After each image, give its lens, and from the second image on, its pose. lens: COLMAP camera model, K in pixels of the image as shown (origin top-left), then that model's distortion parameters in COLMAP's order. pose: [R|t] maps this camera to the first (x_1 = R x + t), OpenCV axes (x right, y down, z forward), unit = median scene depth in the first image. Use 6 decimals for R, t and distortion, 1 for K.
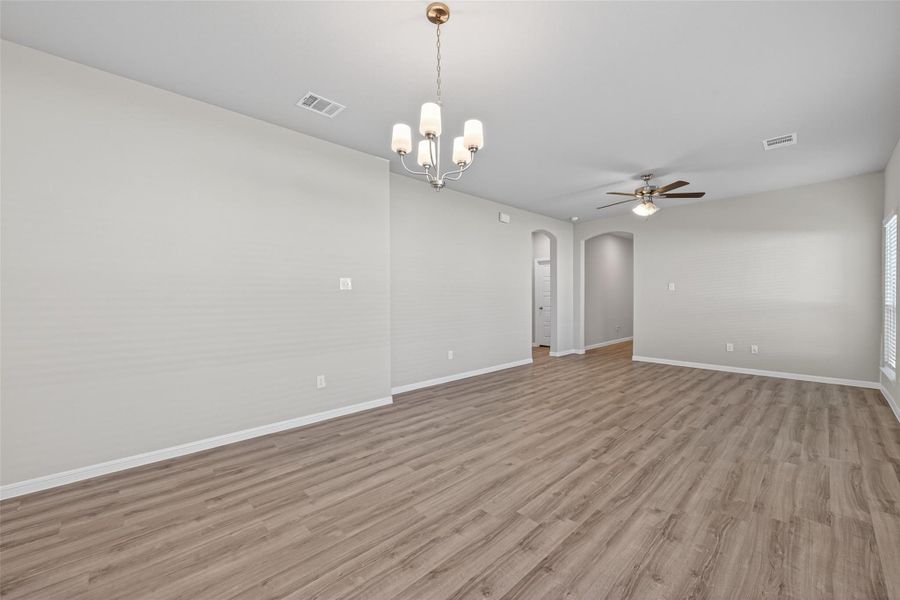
lens RADIAL K [[352.5, 0, 455.9], [0, 352.5, 302.4], [0, 0, 1]] dist [0.002053, 0.000236]
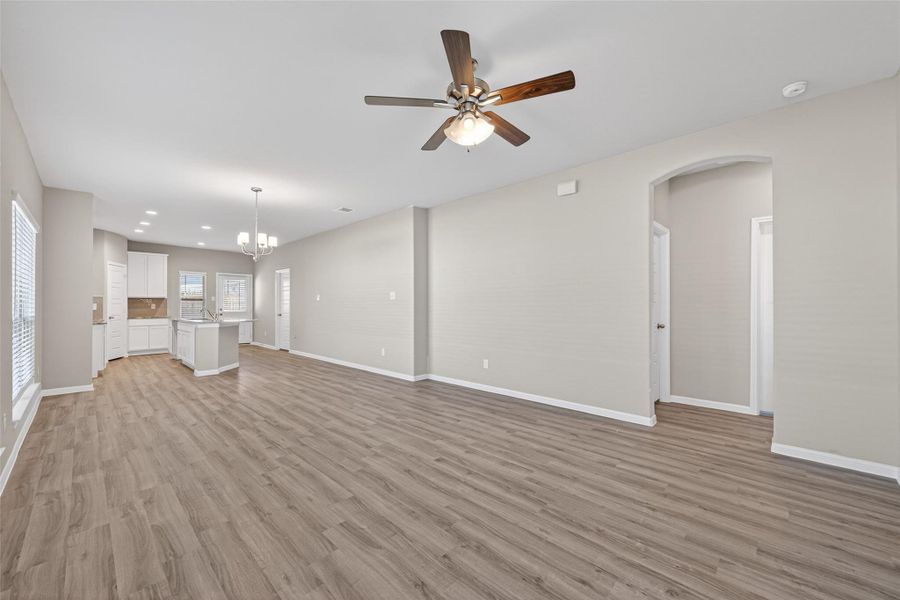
lens RADIAL K [[352.5, 0, 455.9], [0, 352.5, 302.4], [0, 0, 1]] dist [0.002053, 0.000236]
pose [[0.051134, -0.001997, -0.998690, 1.719843], [-0.009492, 0.999952, -0.002486, -0.027422], [0.998647, 0.009607, 0.051112, 1.577607]]
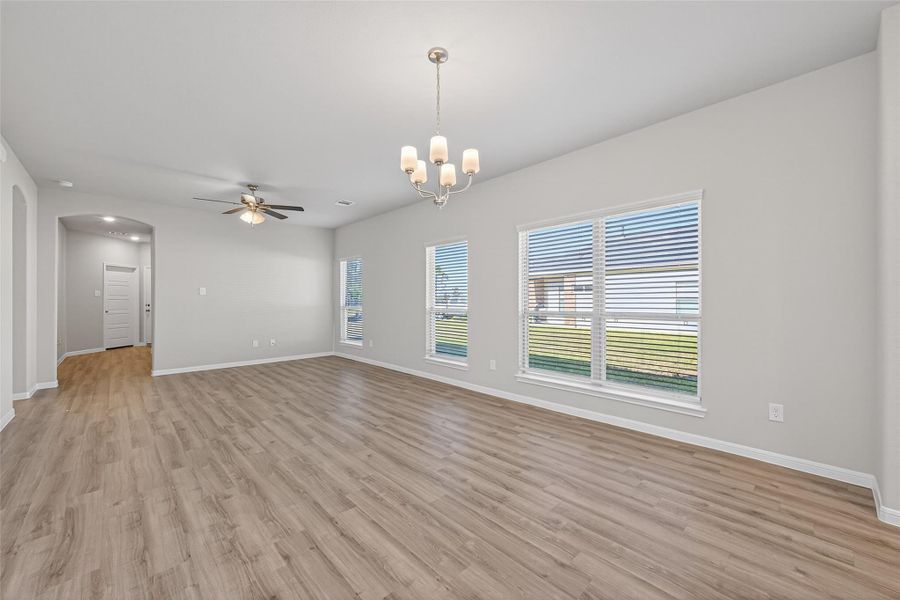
lens RADIAL K [[352.5, 0, 455.9], [0, 352.5, 302.4], [0, 0, 1]] dist [0.002053, 0.000236]
pose [[-0.007042, 0.001813, 0.999974, -0.837382], [0.013225, 0.999911, -0.001720, -0.002828], [-0.999888, 0.013212, -0.007065, 0.668336]]
